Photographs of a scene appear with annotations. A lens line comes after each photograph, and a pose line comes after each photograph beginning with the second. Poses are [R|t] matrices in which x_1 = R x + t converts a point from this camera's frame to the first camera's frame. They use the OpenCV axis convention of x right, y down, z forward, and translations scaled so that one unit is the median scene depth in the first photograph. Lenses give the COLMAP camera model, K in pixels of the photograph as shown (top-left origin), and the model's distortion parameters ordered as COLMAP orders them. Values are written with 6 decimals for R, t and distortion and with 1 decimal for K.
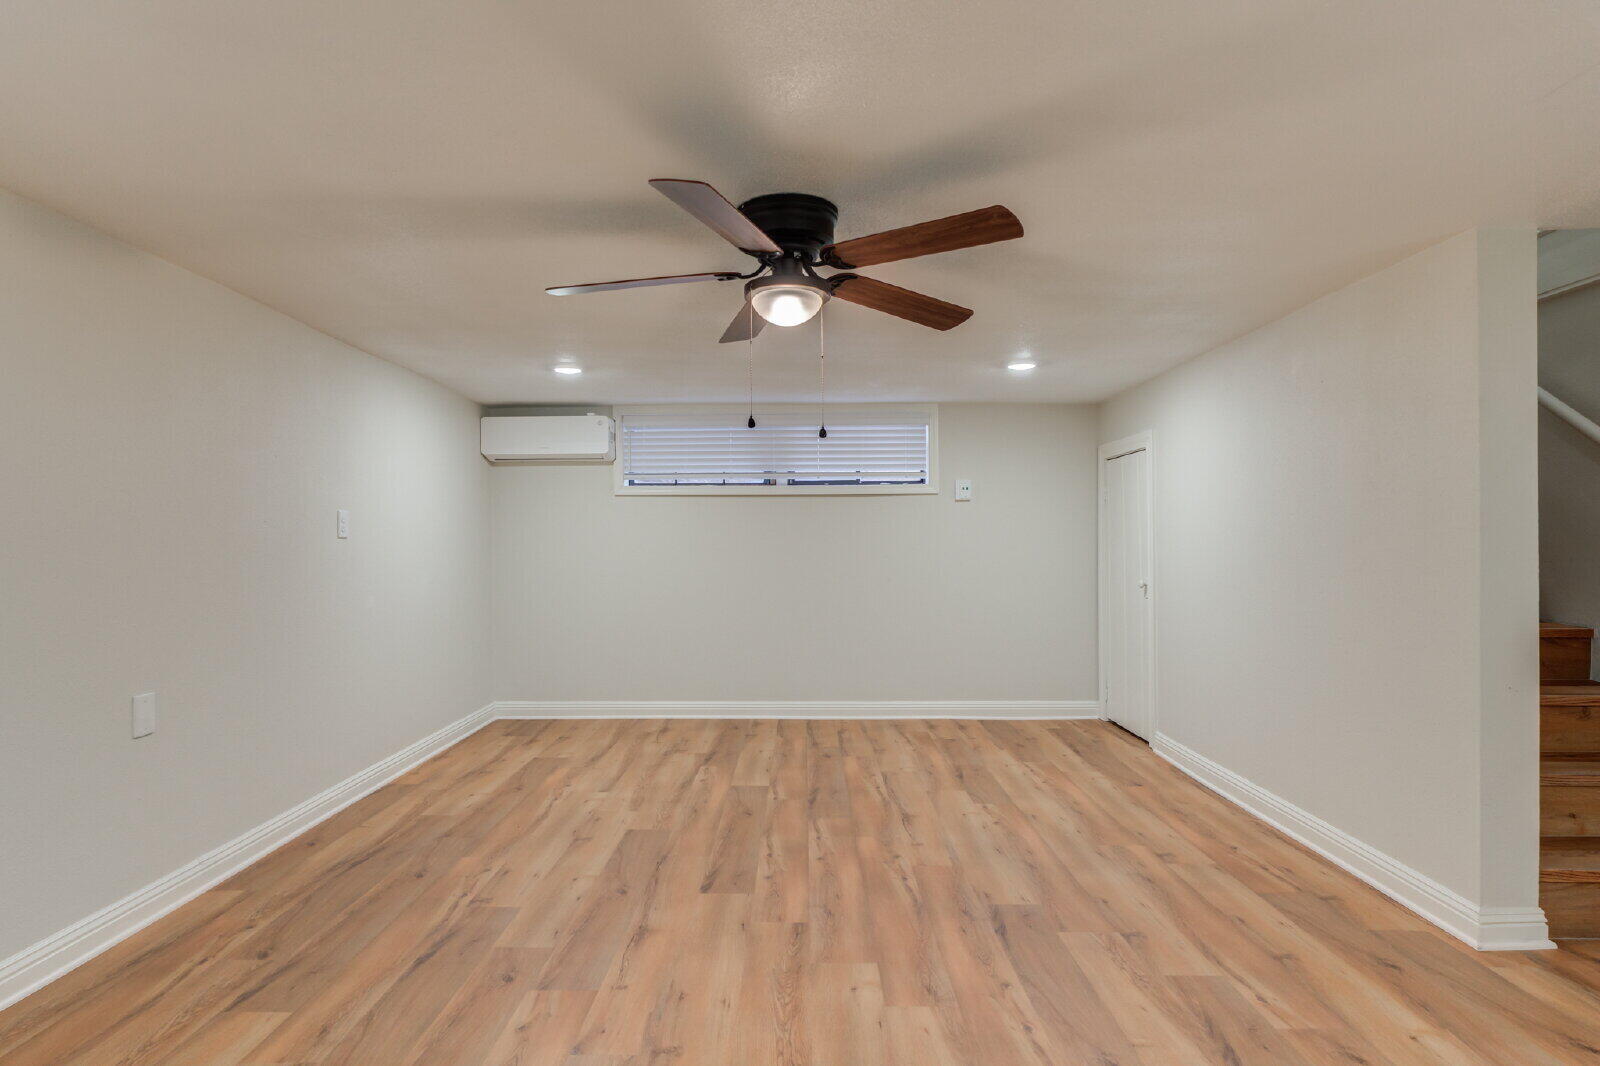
lens RADIAL K [[854.1, 0, 792.4], [0, 854.1, 532.9], [0, 0, 1]] dist [-0.005882, 0.008862]
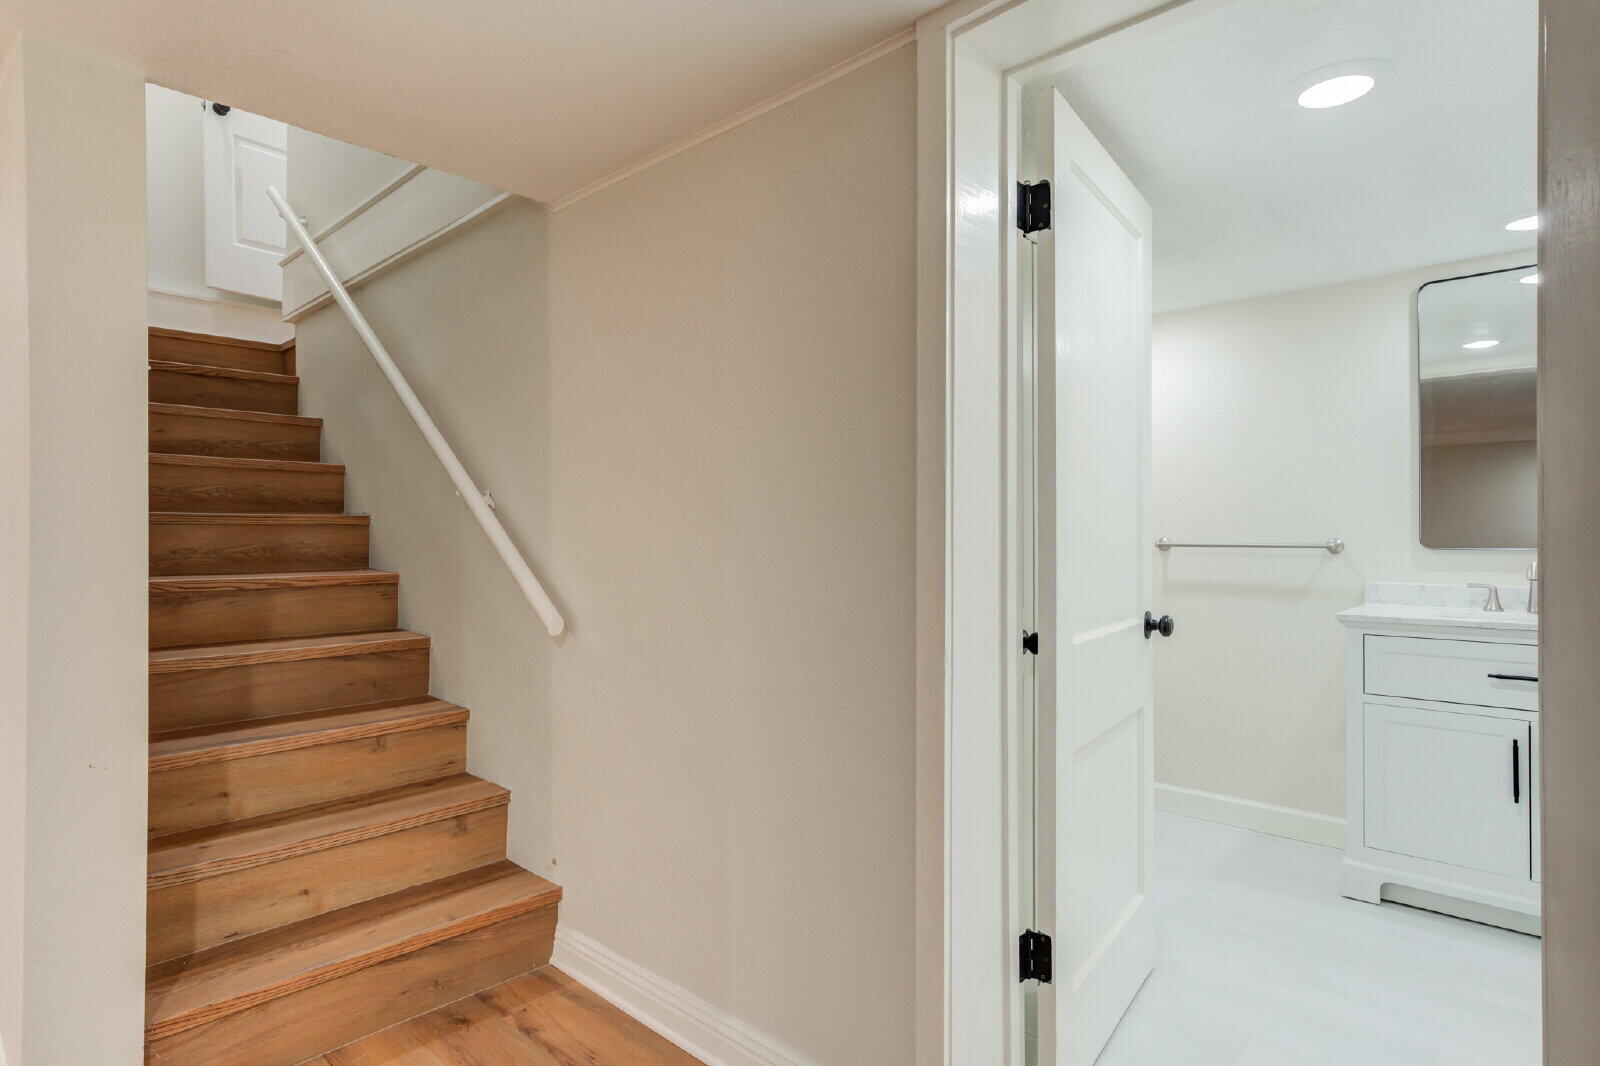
lens RADIAL K [[854.1, 0, 792.4], [0, 854.1, 532.9], [0, 0, 1]] dist [-0.005882, 0.008862]
pose [[0.682162, 0.002824, 0.731196, 0.617454], [-0.009678, 0.999940, 0.005167, -0.003422], [-0.731137, -0.010601, 0.682148, 0.146247]]
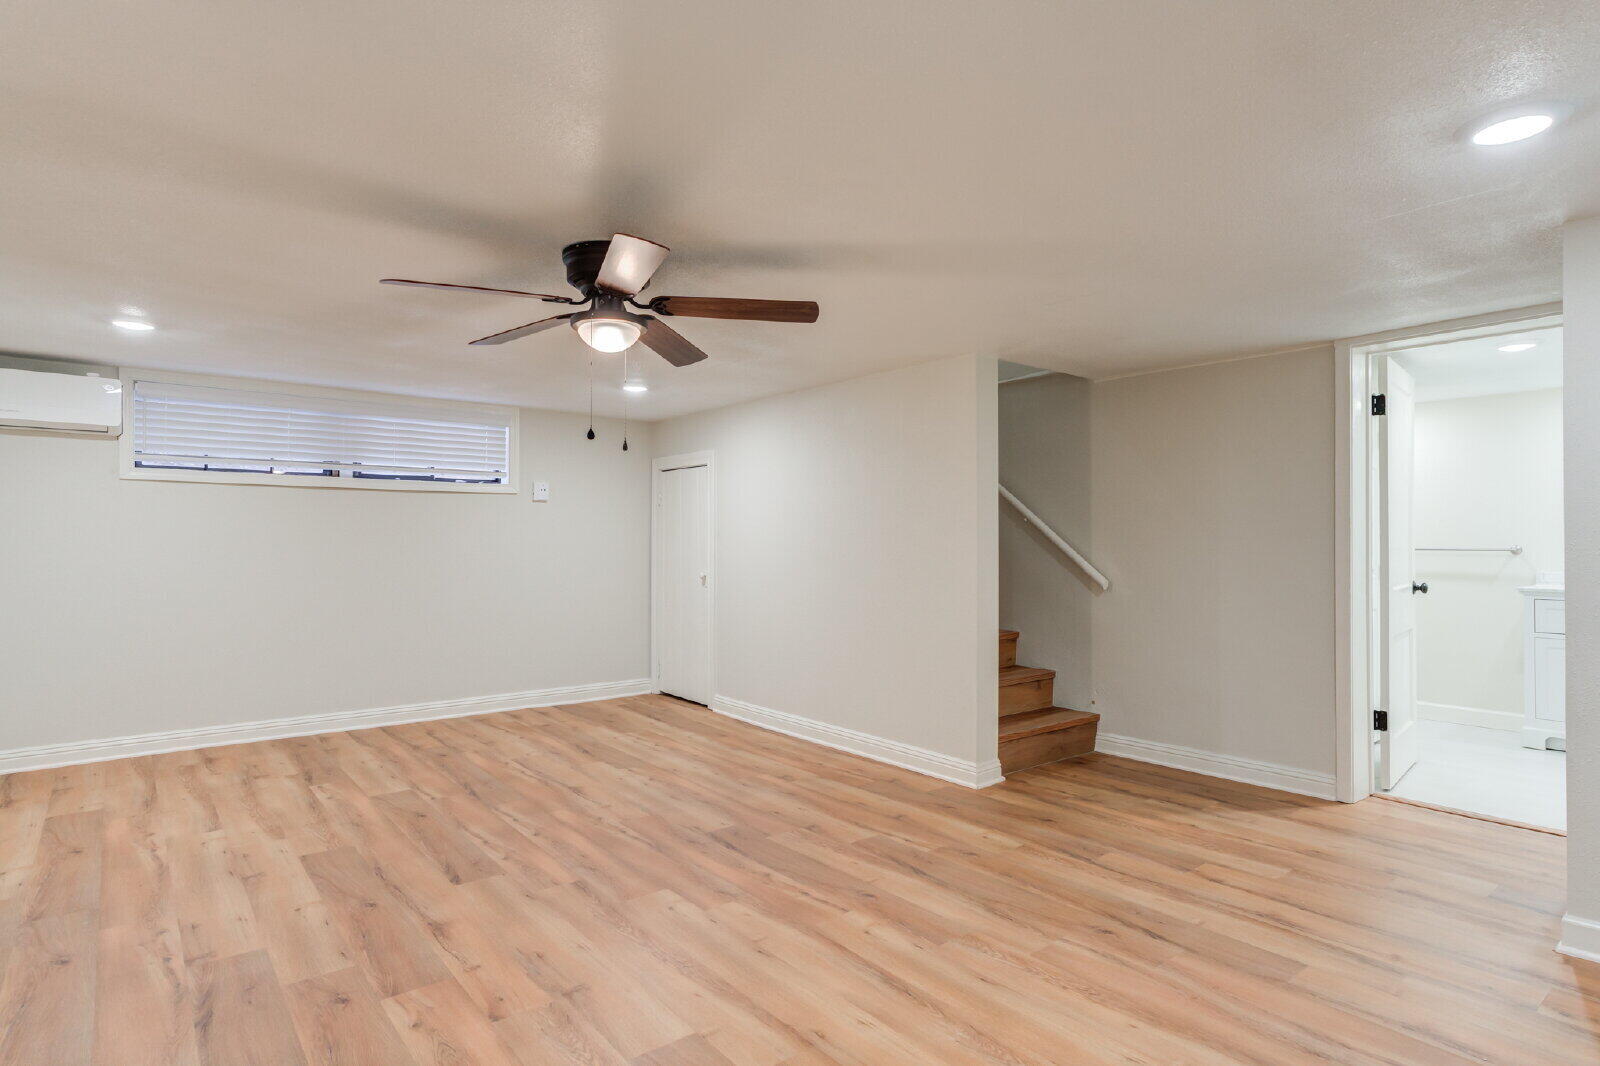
lens RADIAL K [[846.9, 0, 800.0], [0, 846.9, 533.0], [0, 0, 1]] dist [-0.007030, 0.013067]
pose [[0.769851, 0.012019, 0.638110, -0.423275], [-0.013226, 0.999908, -0.002877, 0.000761], [-0.638086, -0.006224, 0.769940, -0.032127]]
